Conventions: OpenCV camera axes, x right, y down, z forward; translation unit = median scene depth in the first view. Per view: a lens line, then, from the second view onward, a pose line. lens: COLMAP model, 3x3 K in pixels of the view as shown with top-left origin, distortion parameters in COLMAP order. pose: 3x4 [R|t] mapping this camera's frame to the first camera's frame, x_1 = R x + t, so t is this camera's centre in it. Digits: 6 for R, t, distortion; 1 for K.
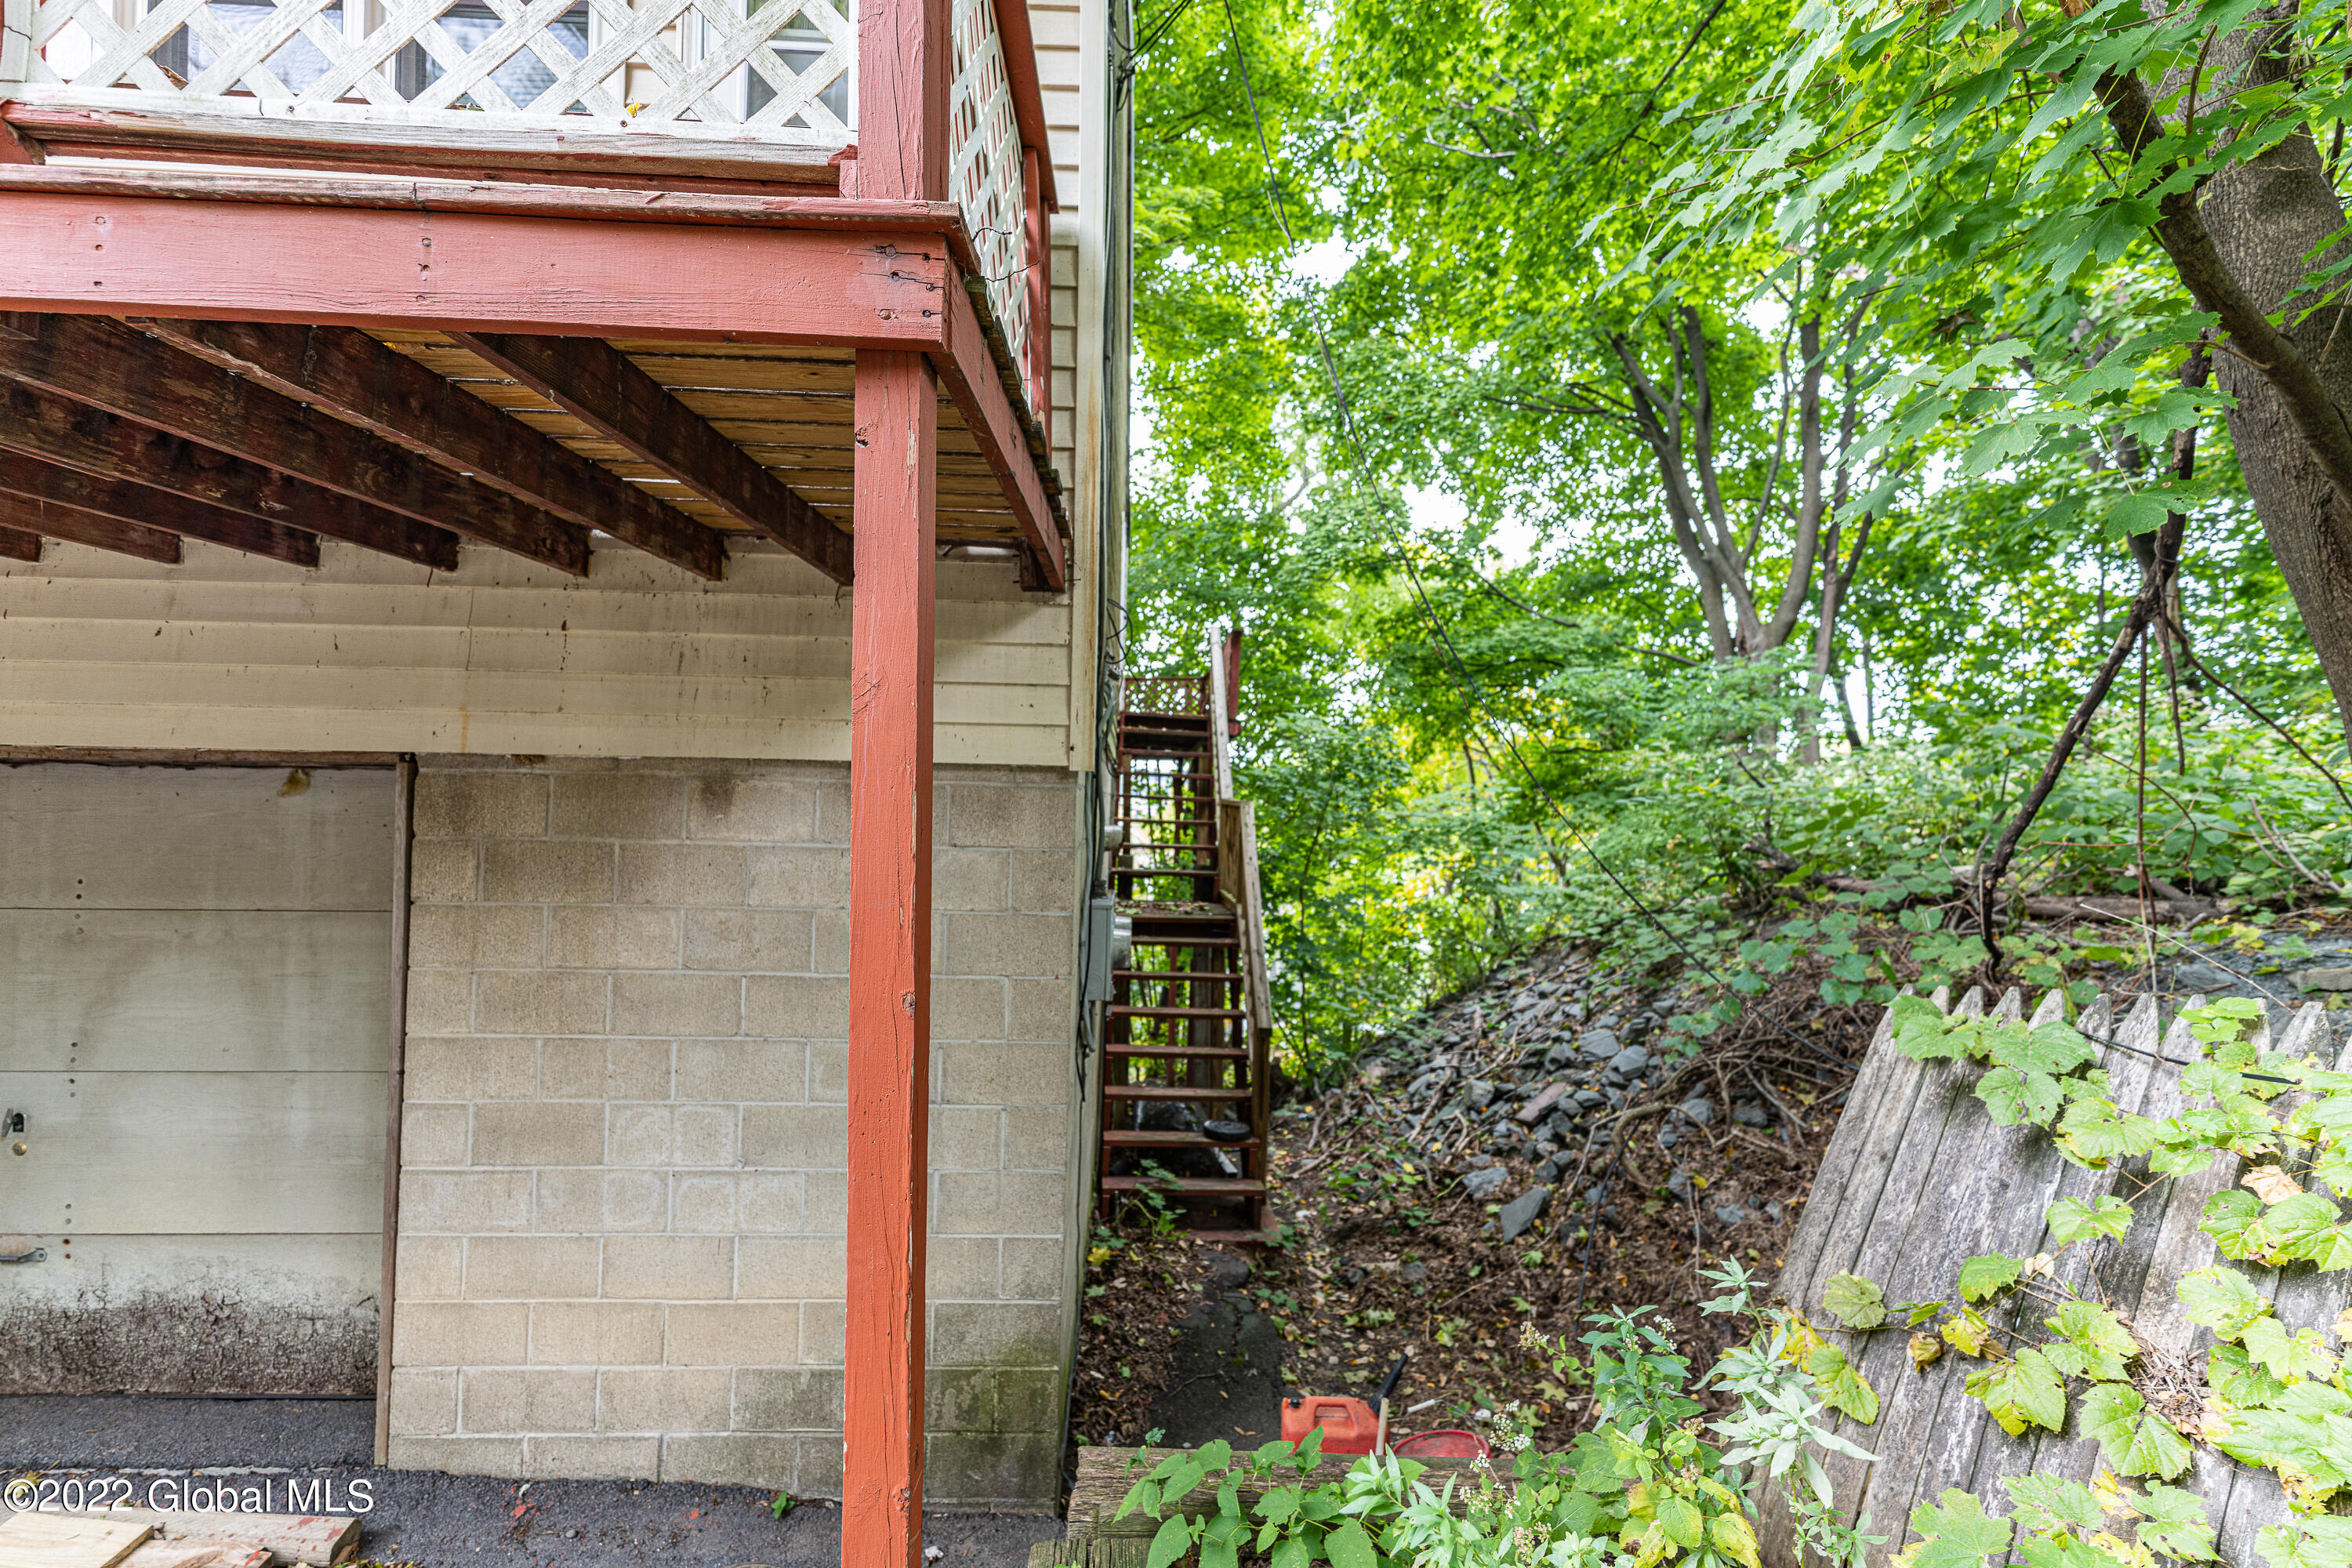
lens RADIAL K [[938.9, 0, 1181.2], [0, 938.9, 780.0], [0, 0, 1]] dist [0.002936, -0.000495]
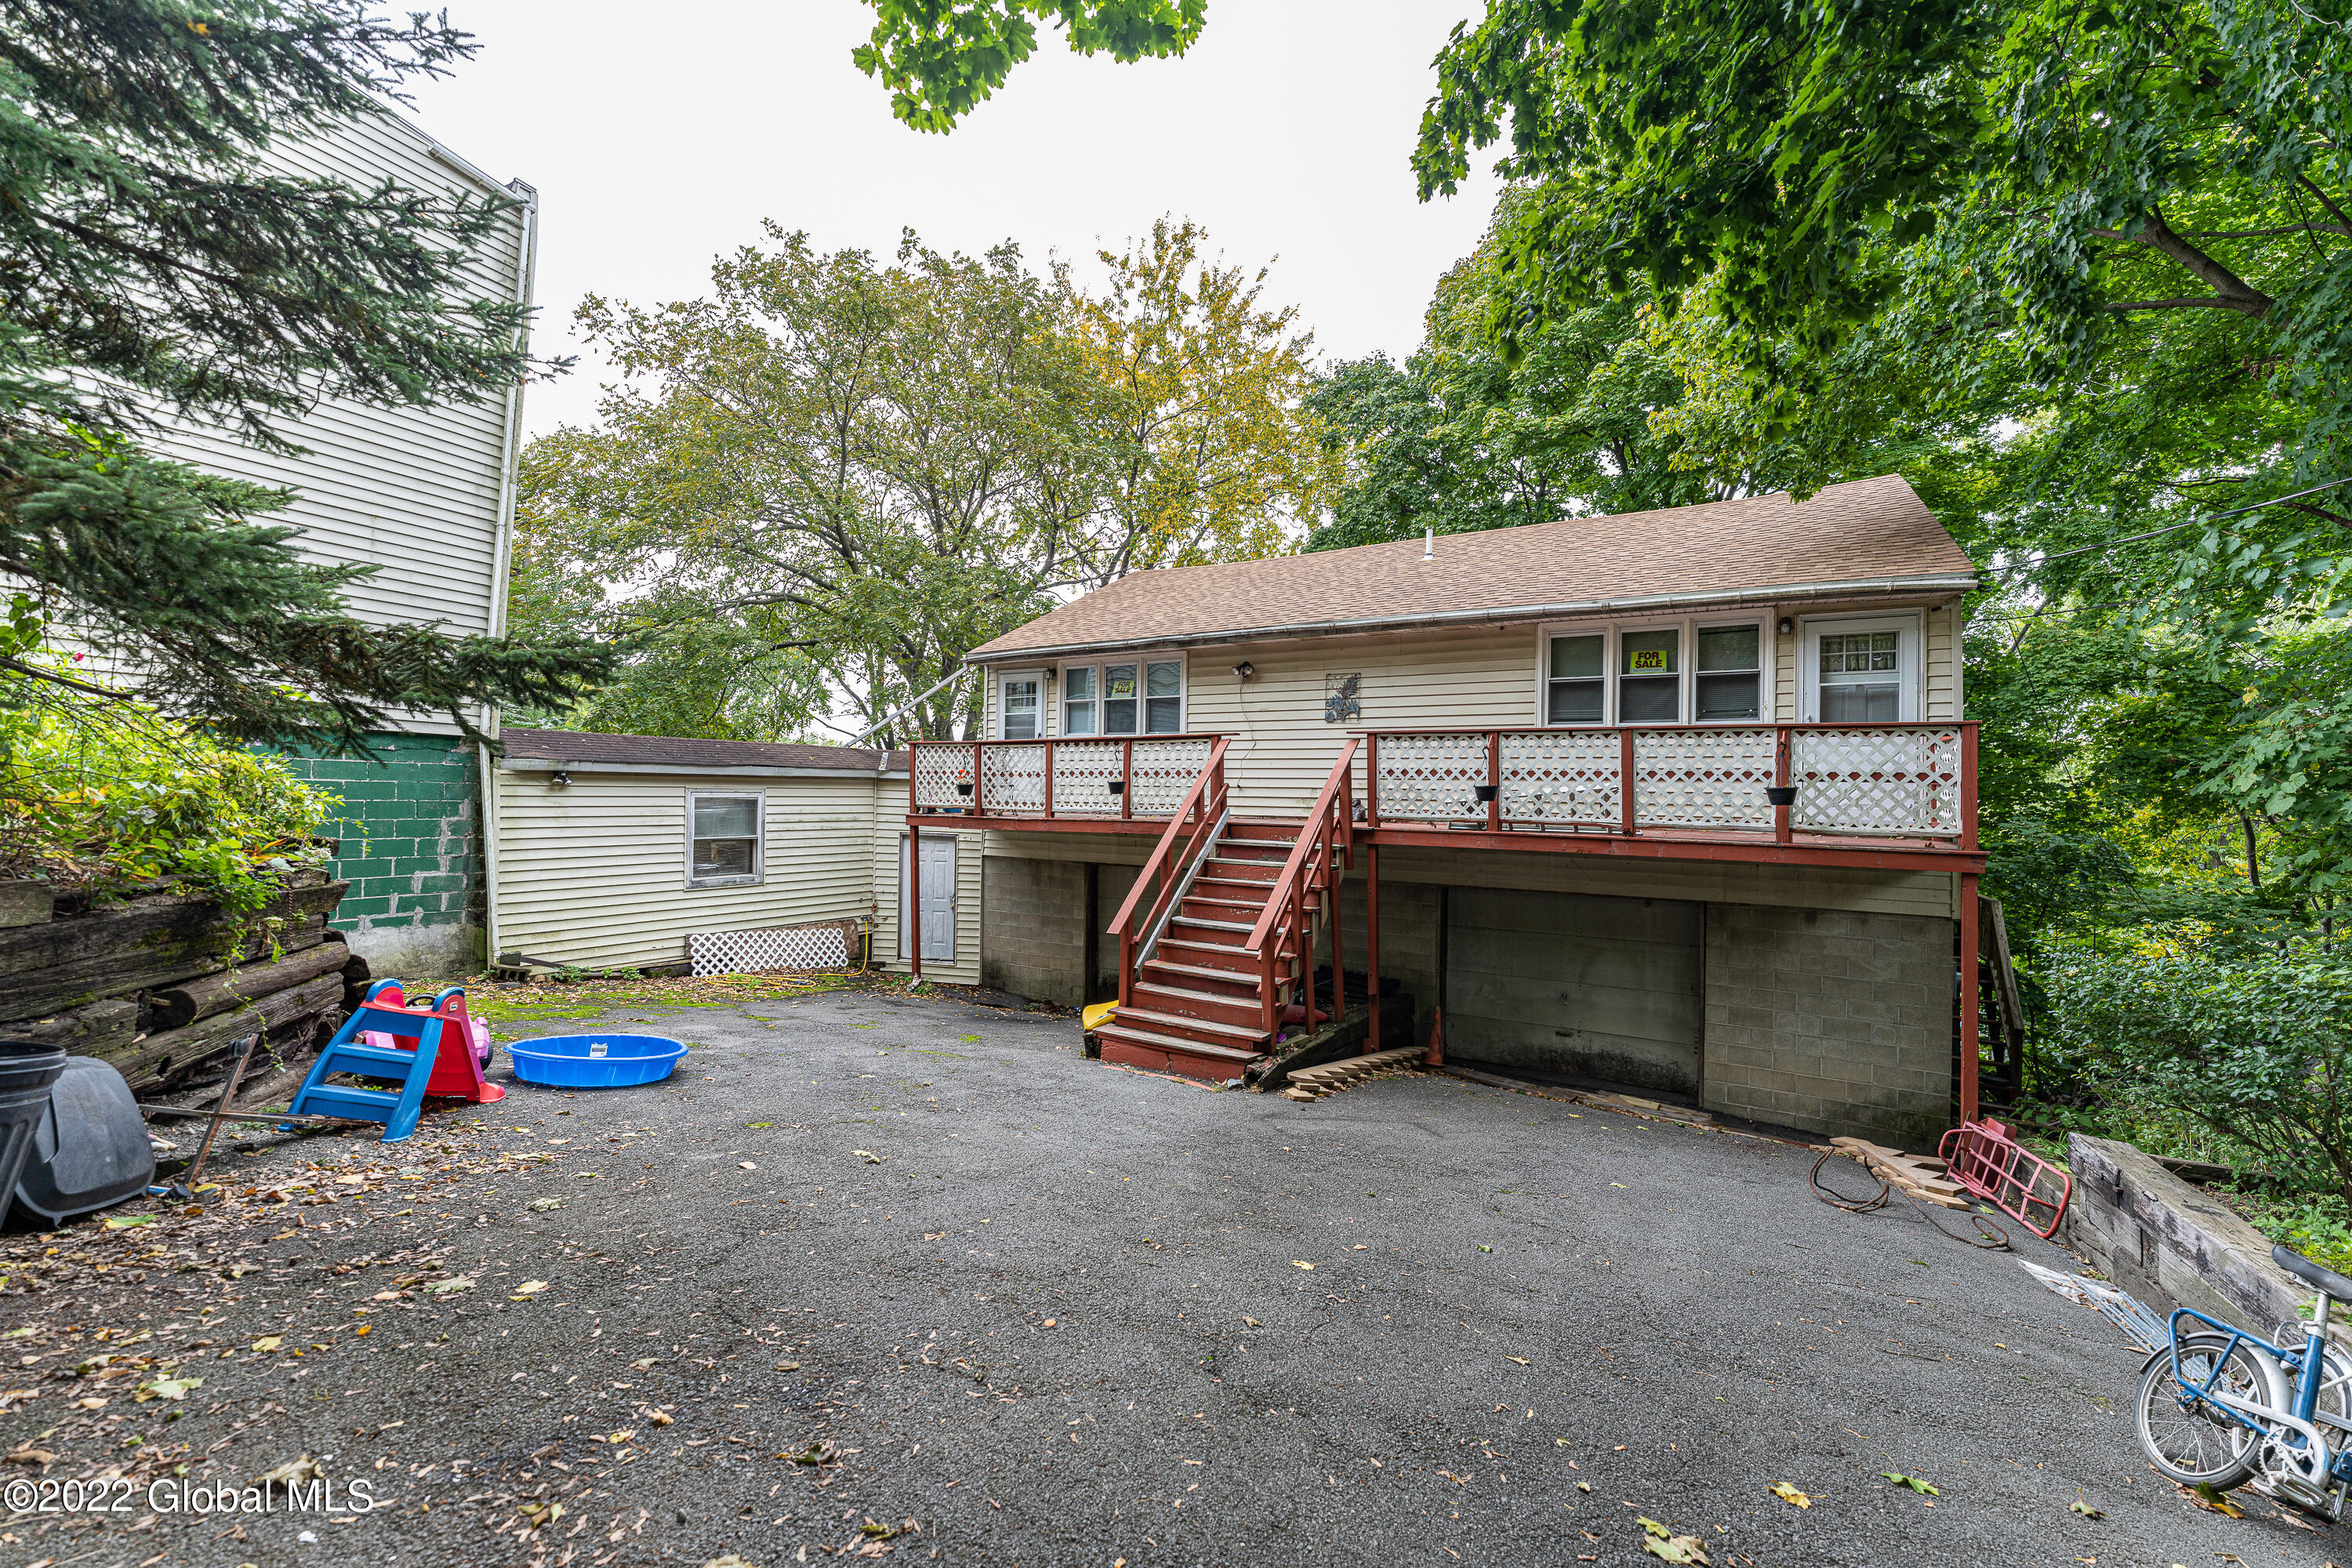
lens RADIAL K [[938.9, 0, 1181.2], [0, 938.9, 780.0], [0, 0, 1]] dist [0.002936, -0.000495]
pose [[0.838366, -0.008933, -0.545034, -0.546490], [0.006694, 0.999959, -0.006094, -0.456640], [0.545067, 0.001461, 0.838392, -2.881833]]
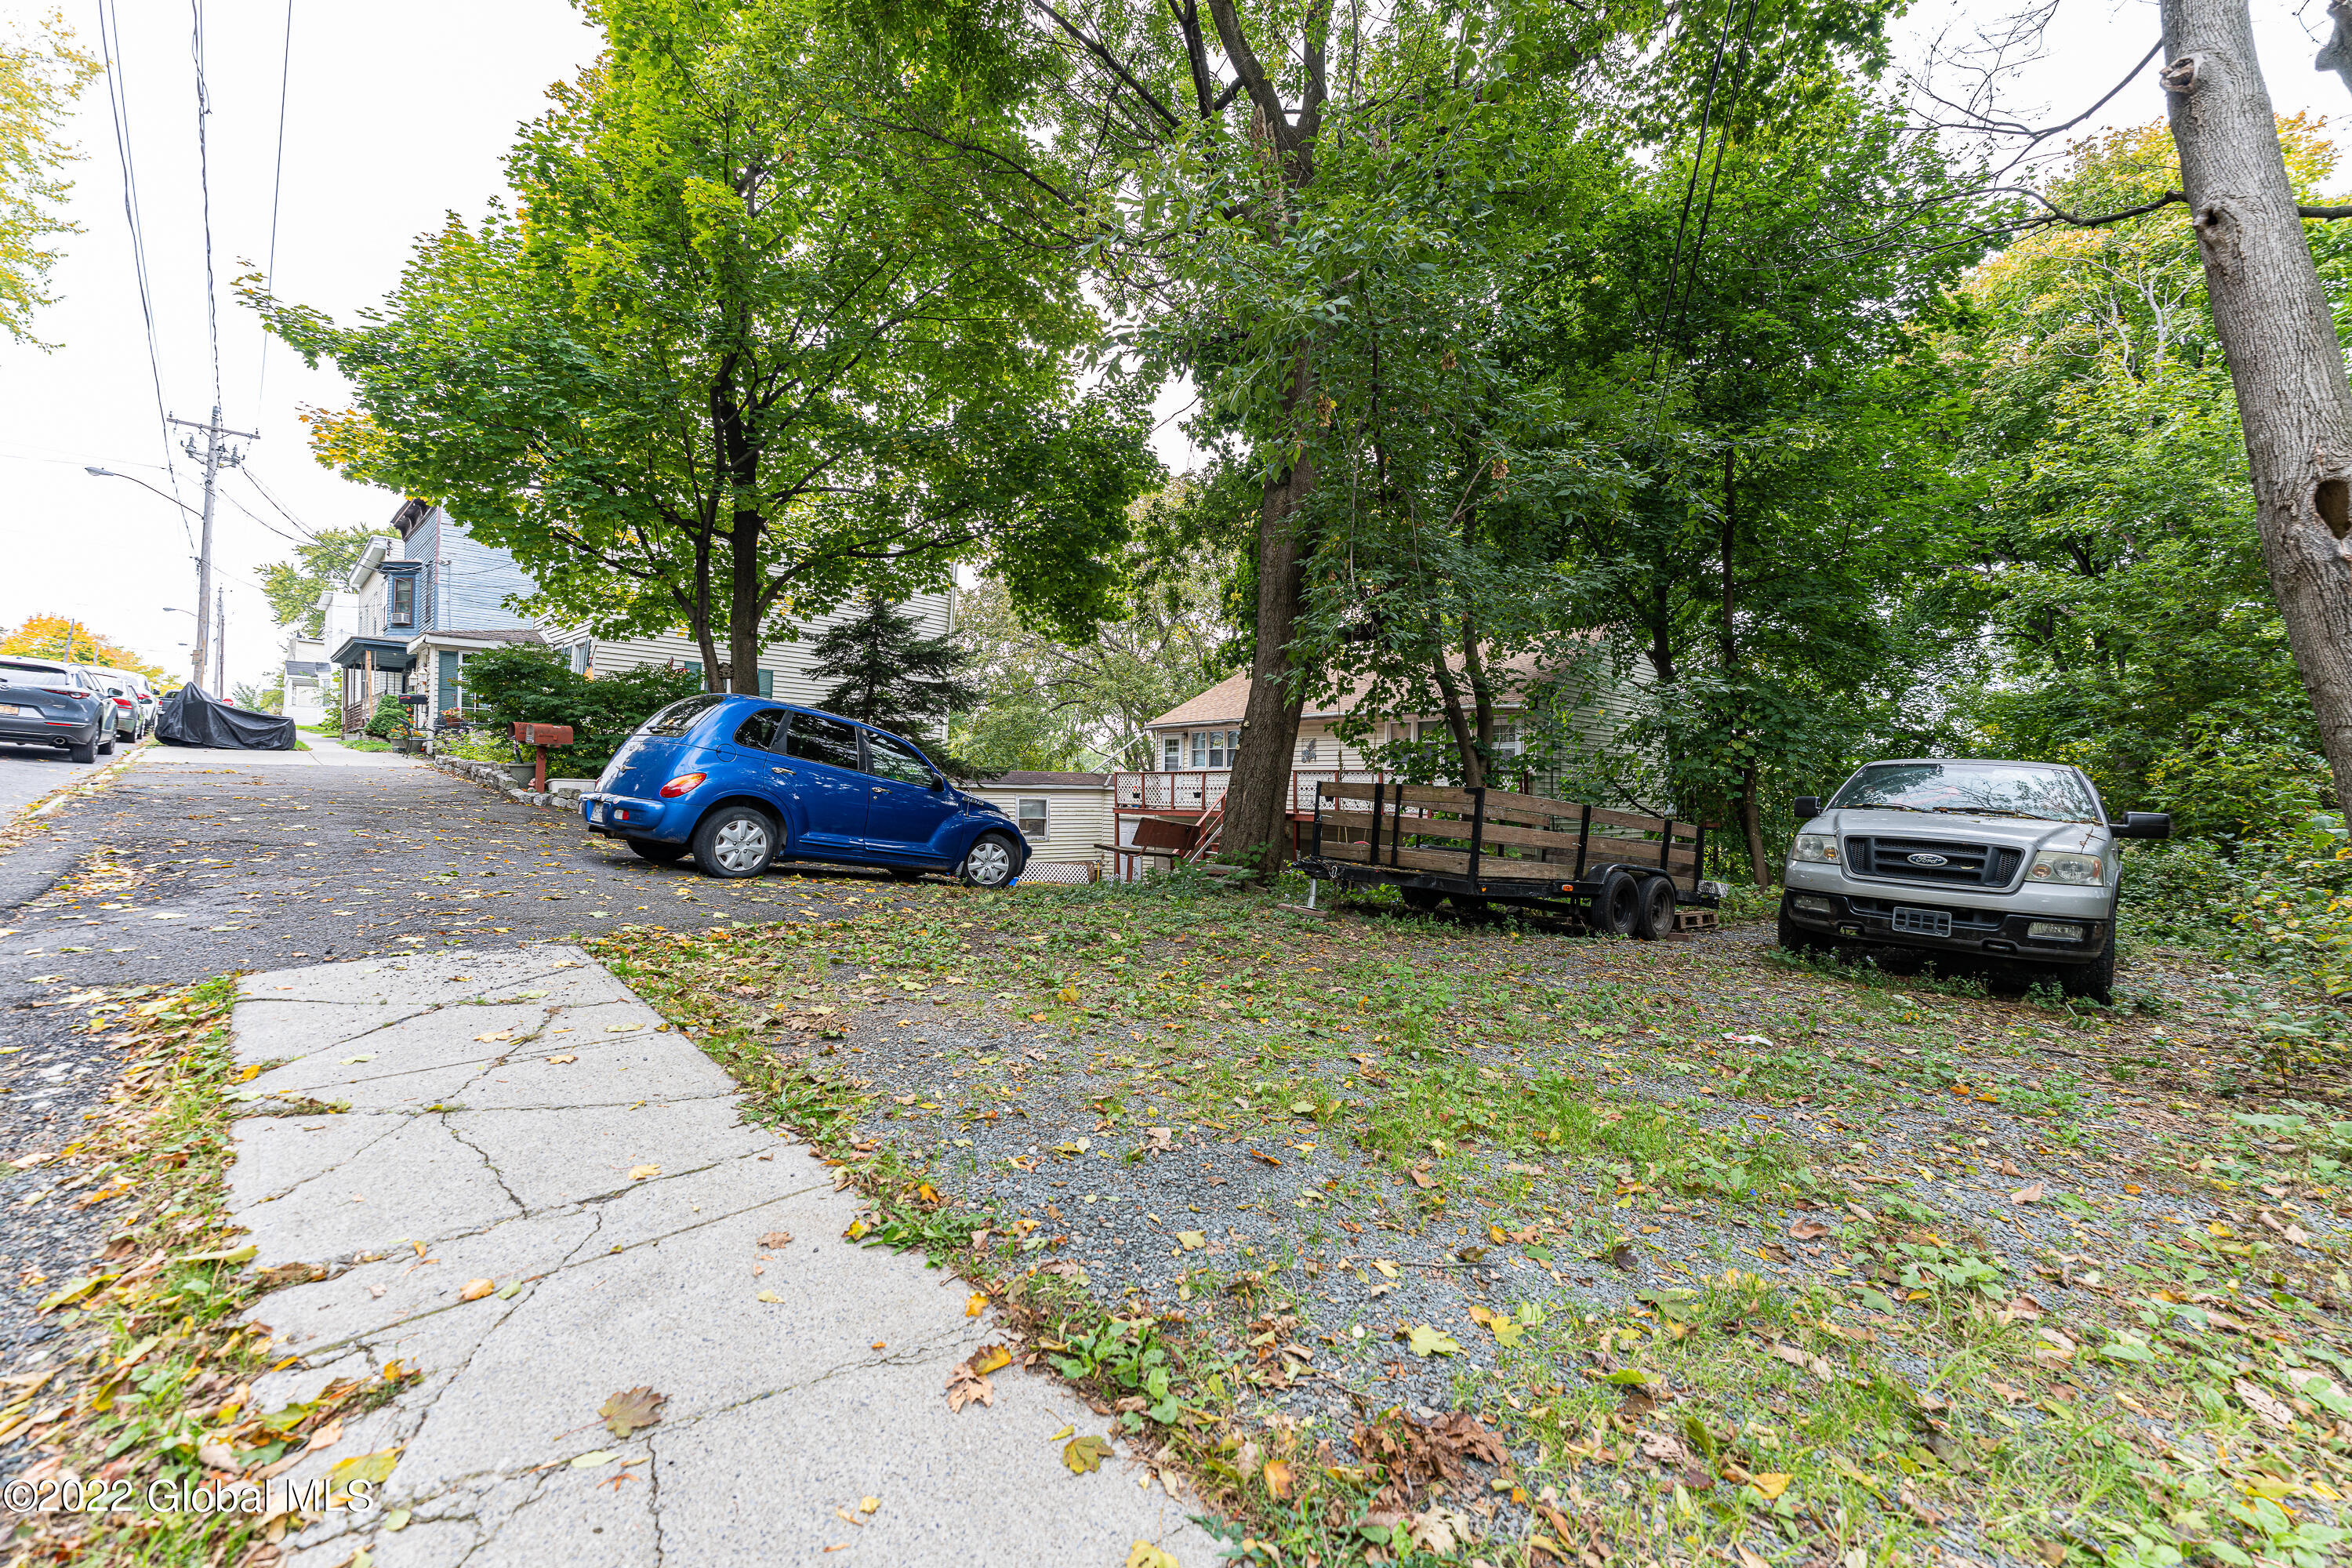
lens RADIAL K [[938.9, 0, 1181.2], [0, 938.9, 780.0], [0, 0, 1]] dist [0.002936, -0.000495]
pose [[0.637731, -0.013656, -0.770138, 3.516588], [0.008720, 0.999907, -0.010509, -0.496888], [0.770210, -0.000013, 0.637790, -5.239878]]
